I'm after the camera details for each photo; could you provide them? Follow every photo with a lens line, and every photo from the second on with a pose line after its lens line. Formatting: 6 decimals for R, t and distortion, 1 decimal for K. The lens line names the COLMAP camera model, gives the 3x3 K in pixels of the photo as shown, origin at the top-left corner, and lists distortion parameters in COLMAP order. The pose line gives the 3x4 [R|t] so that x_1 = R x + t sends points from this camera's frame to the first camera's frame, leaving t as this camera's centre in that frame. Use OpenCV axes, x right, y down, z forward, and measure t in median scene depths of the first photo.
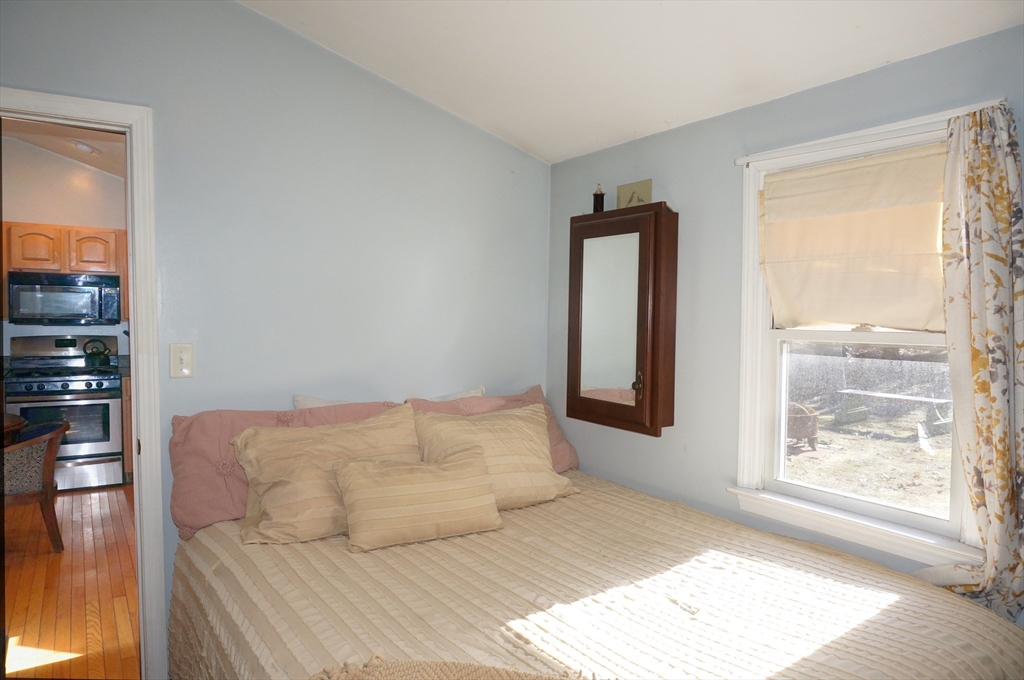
lens RADIAL K [[685.2, 0, 512.6], [0, 685.2, 342.9], [0, 0, 1]] dist [-0.048595, 0.035951]
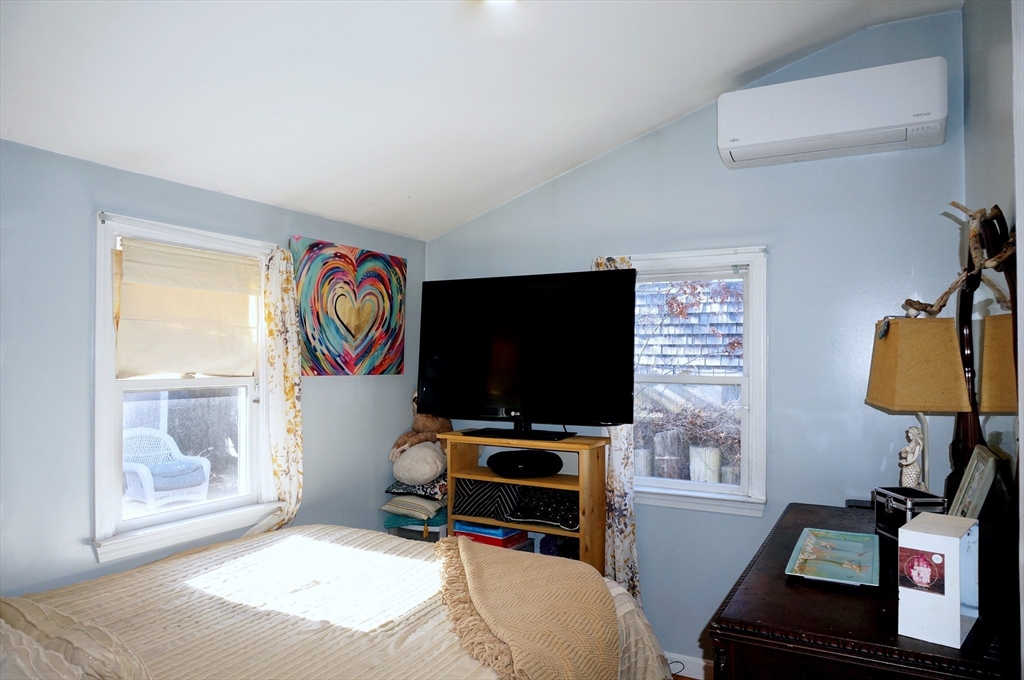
lens RADIAL K [[685.2, 0, 512.6], [0, 685.2, 342.9], [0, 0, 1]] dist [-0.048595, 0.035951]
pose [[-0.462240, 0.013494, 0.886652, -0.924342], [0.032701, 0.999463, 0.001837, -0.066040], [-0.886152, 0.029844, -0.462433, 1.021615]]
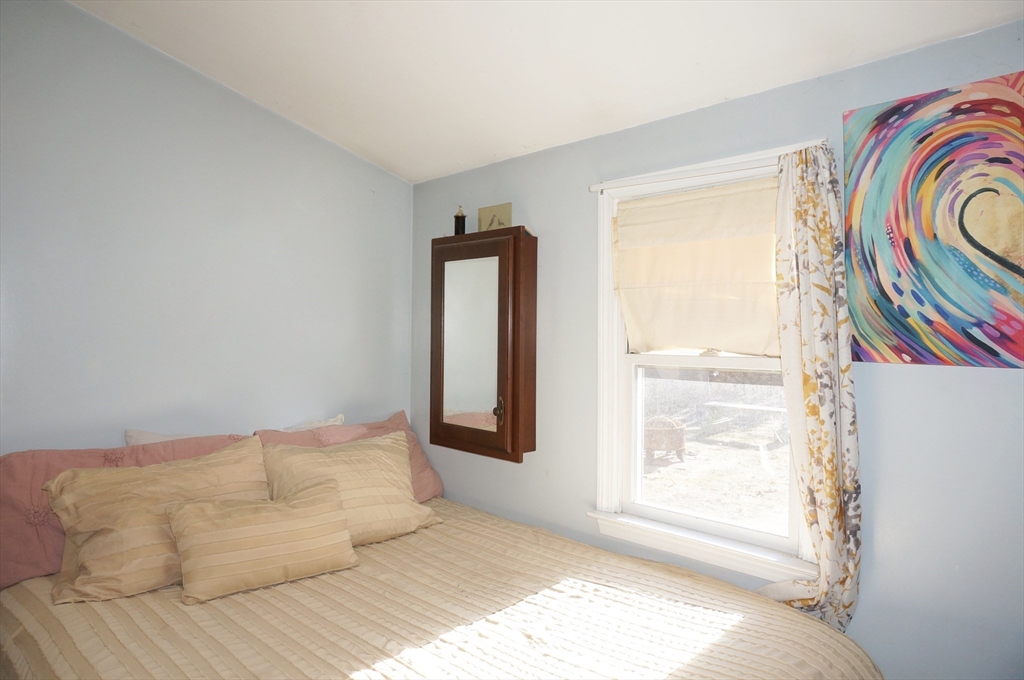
lens RADIAL K [[685.2, 0, 512.6], [0, 685.2, 342.9], [0, 0, 1]] dist [-0.048595, 0.035951]
pose [[0.985319, -0.007760, 0.170550, 0.042938], [0.011801, 0.999673, -0.022698, -0.016366], [-0.170318, 0.024377, 0.985088, 0.026756]]
